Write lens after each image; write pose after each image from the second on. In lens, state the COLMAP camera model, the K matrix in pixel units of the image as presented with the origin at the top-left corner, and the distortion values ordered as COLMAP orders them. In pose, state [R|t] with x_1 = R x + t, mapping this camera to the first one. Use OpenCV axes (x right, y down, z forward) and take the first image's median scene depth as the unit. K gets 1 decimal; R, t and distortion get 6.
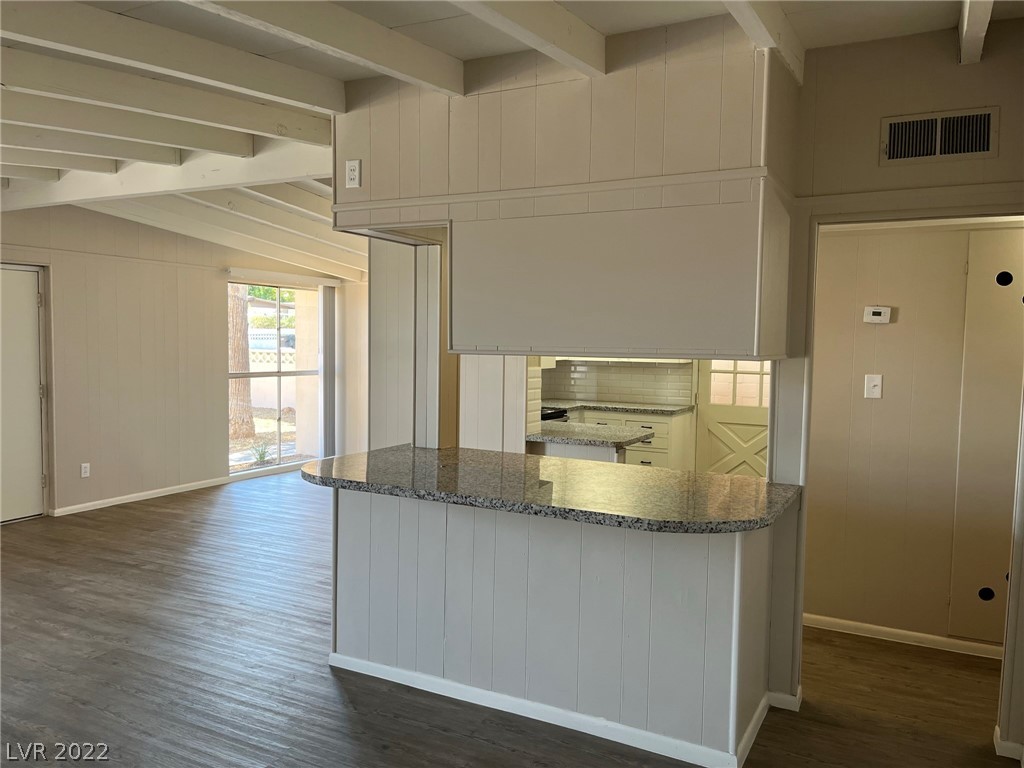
lens RADIAL K [[782.2, 0, 512.0], [0, 782.2, 384.0], [0, 0, 1]] dist [0.068246, -0.111244]
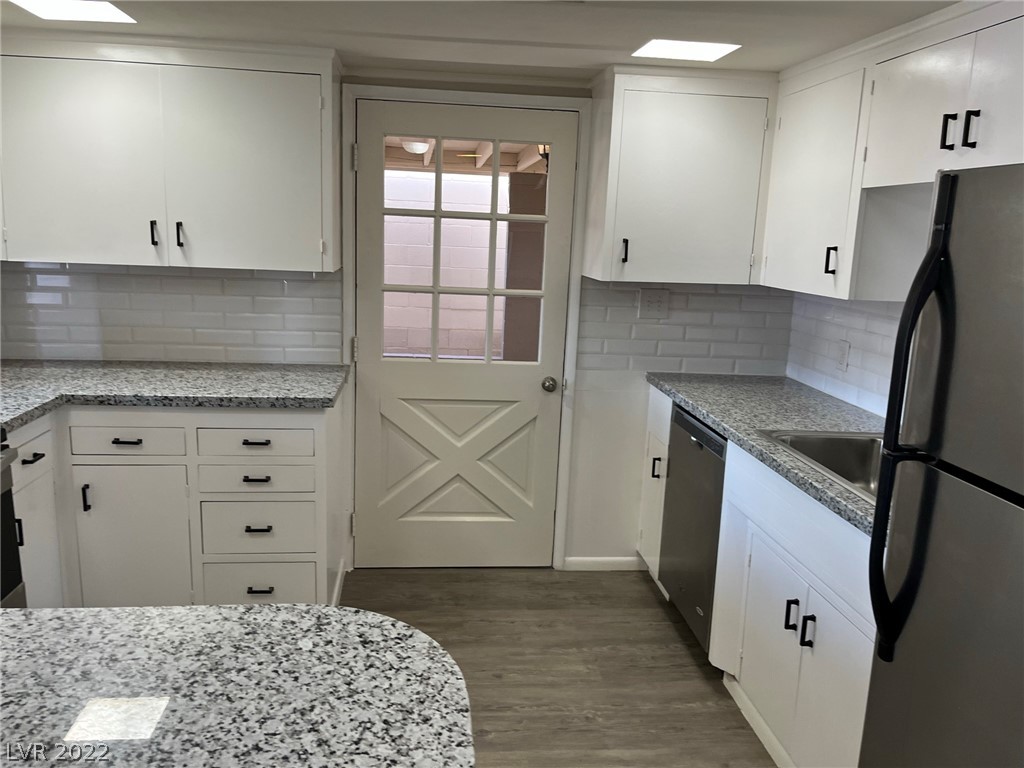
lens RADIAL K [[782.2, 0, 512.0], [0, 782.2, 384.0], [0, 0, 1]] dist [0.068246, -0.111244]
pose [[0.826058, -0.088203, 0.556640, 0.083227], [0.002689, 0.988283, 0.152609, -0.043249], [-0.563579, -0.124567, 0.816616, 0.828204]]
